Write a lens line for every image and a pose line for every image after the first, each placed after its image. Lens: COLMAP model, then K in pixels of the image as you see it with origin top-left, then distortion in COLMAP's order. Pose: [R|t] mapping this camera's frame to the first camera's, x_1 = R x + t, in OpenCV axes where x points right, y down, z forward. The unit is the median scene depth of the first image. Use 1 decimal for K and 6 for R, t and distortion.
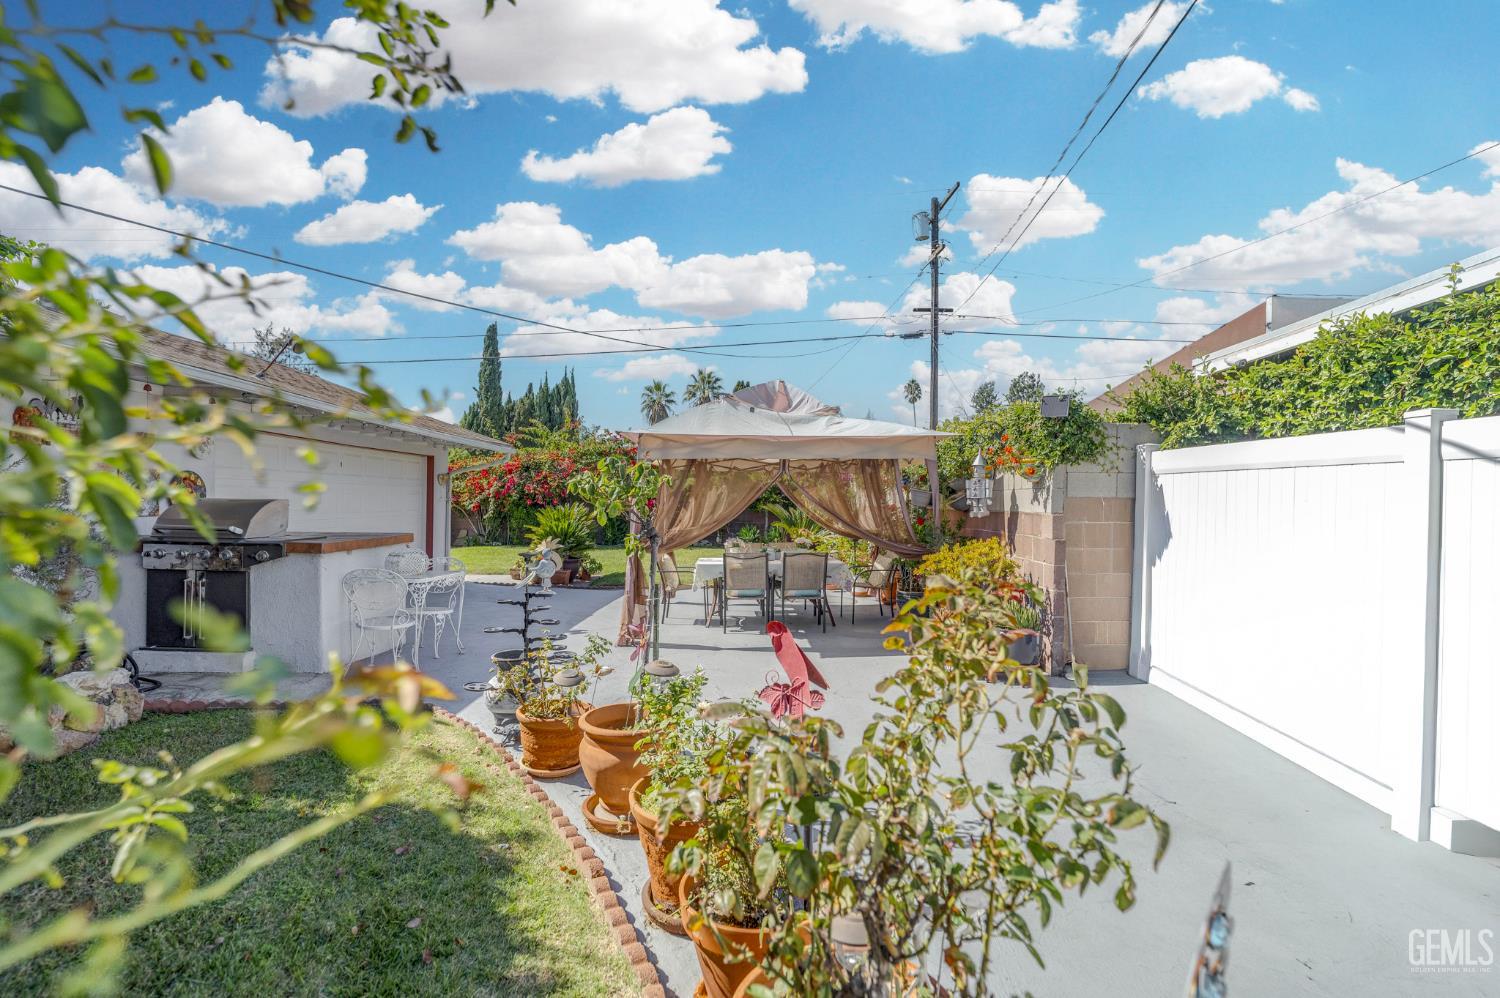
lens RADIAL K [[709.7, 0, 750.0], [0, 709.7, 499.0], [0, 0, 1]] dist [-0.009600, 0.000078]
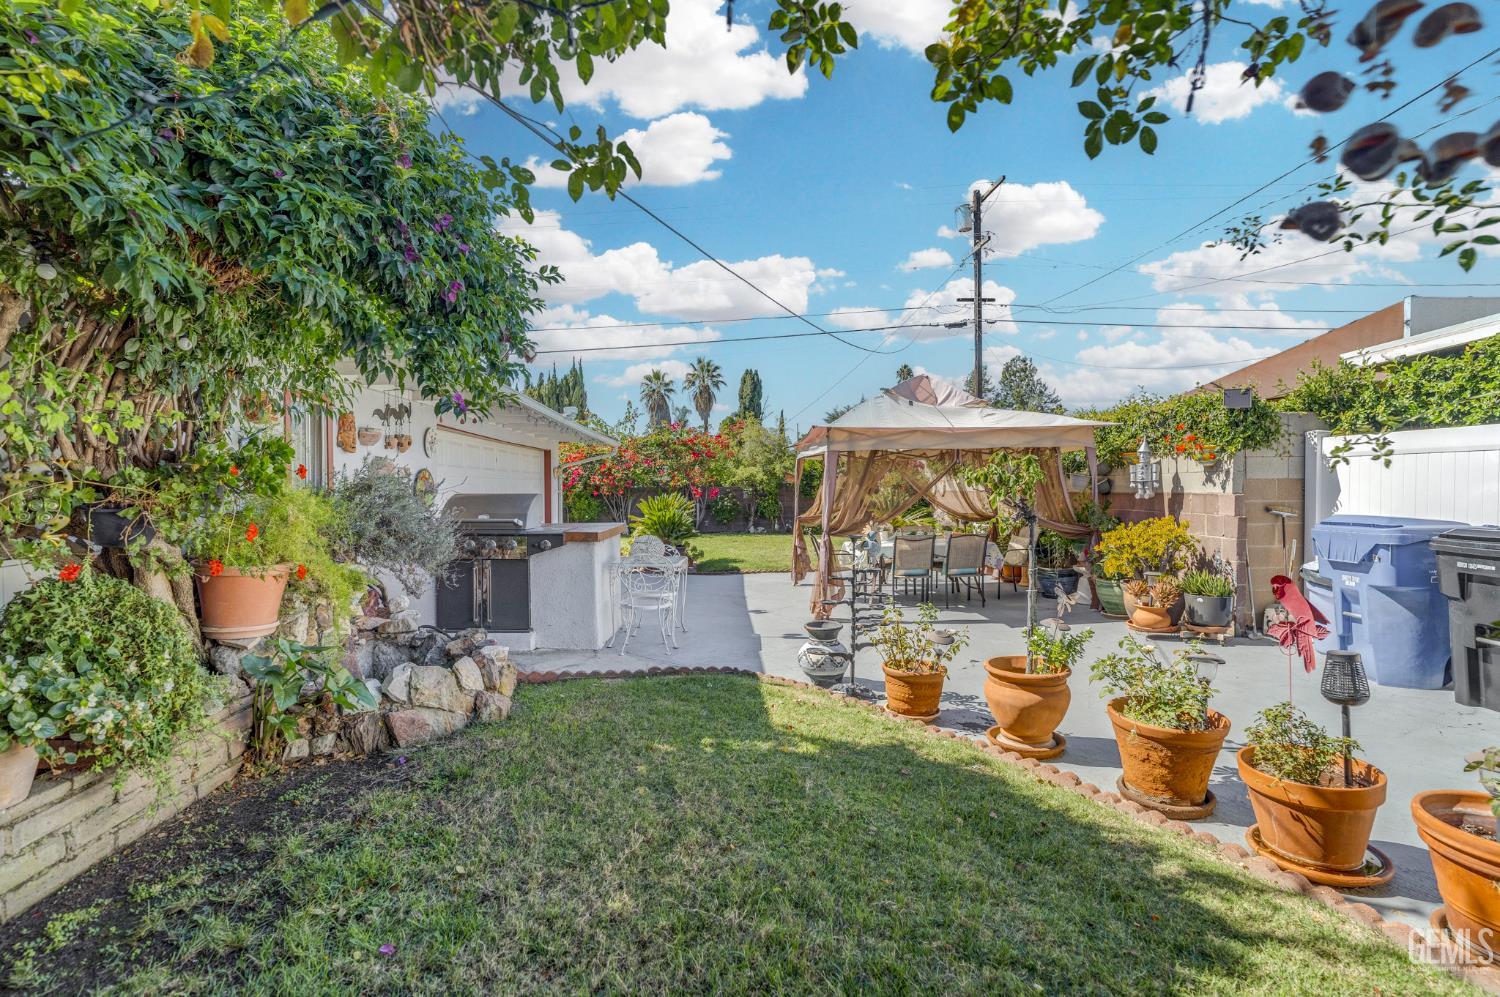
lens RADIAL K [[712.0, 0, 753.8], [0, 712.0, 494.9], [0, 0, 1]] dist [-0.001223, -0.000058]
pose [[0.999506, -0.018472, 0.025409, -0.203411], [0.018171, 0.999763, 0.011998, -0.002759], [-0.025624, -0.011530, 0.999605, -0.063387]]
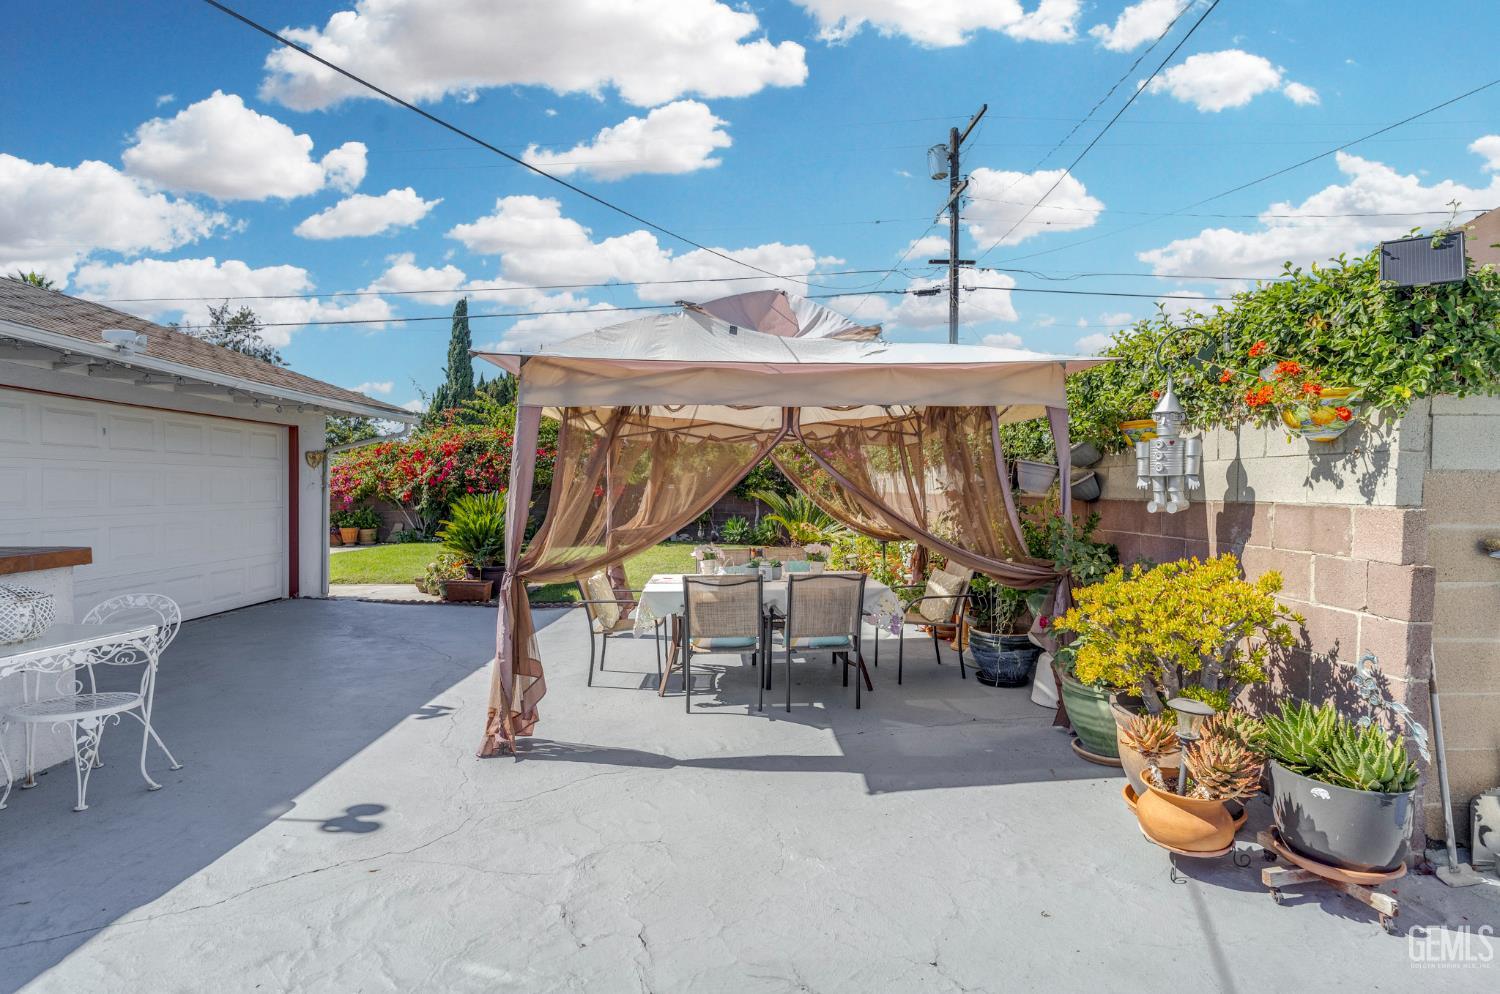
lens RADIAL K [[711.3, 0, 750.0], [0, 711.3, 497.0], [0, 0, 1]] dist [-0.002423, 0.000739]
pose [[0.999893, -0.004661, 0.013893, 0.005907], [0.004455, 0.999880, 0.014865, 0.003208], [-0.013960, -0.014802, 0.999793, 0.309545]]
